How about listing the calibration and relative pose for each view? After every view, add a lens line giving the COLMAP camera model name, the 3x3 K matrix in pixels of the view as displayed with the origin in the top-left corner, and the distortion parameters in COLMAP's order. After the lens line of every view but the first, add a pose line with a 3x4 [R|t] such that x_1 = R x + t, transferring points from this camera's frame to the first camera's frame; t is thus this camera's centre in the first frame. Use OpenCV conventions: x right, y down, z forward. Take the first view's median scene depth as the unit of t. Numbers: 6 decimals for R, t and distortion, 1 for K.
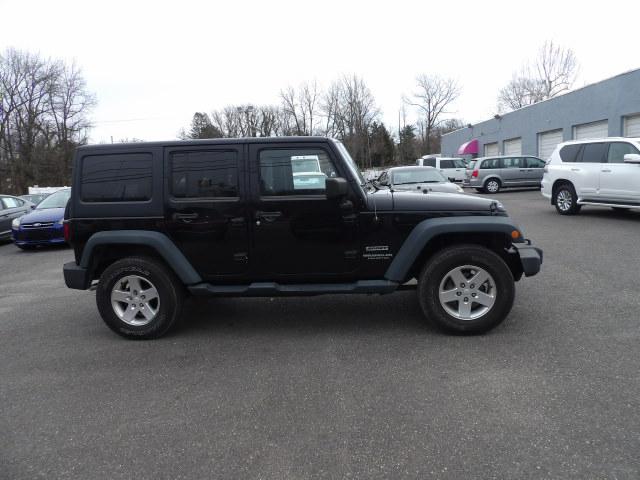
lens RADIAL K [[456.5, 0, 323.7], [0, 456.5, 230.1], [0, 0, 1]] dist [-0.031736, 0.034297]
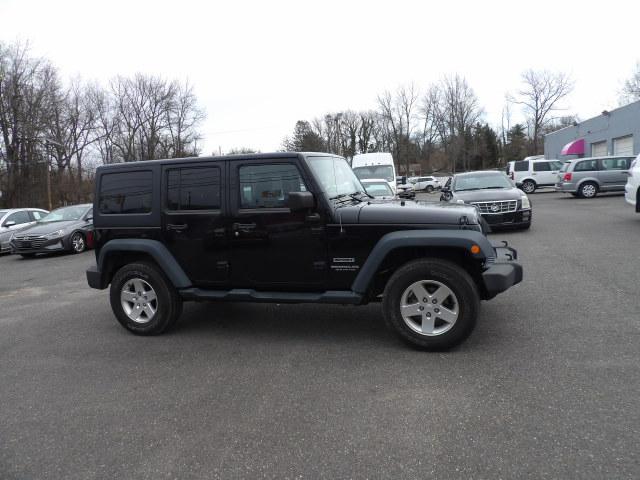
lens RADIAL K [[456.5, 0, 323.7], [0, 456.5, 230.1], [0, 0, 1]] dist [-0.031736, 0.034297]
pose [[0.974144, 0.008996, -0.225749, 0.288098], [-0.011121, 0.999905, -0.008145, -0.017162], [0.225655, 0.010445, 0.974151, -0.005274]]
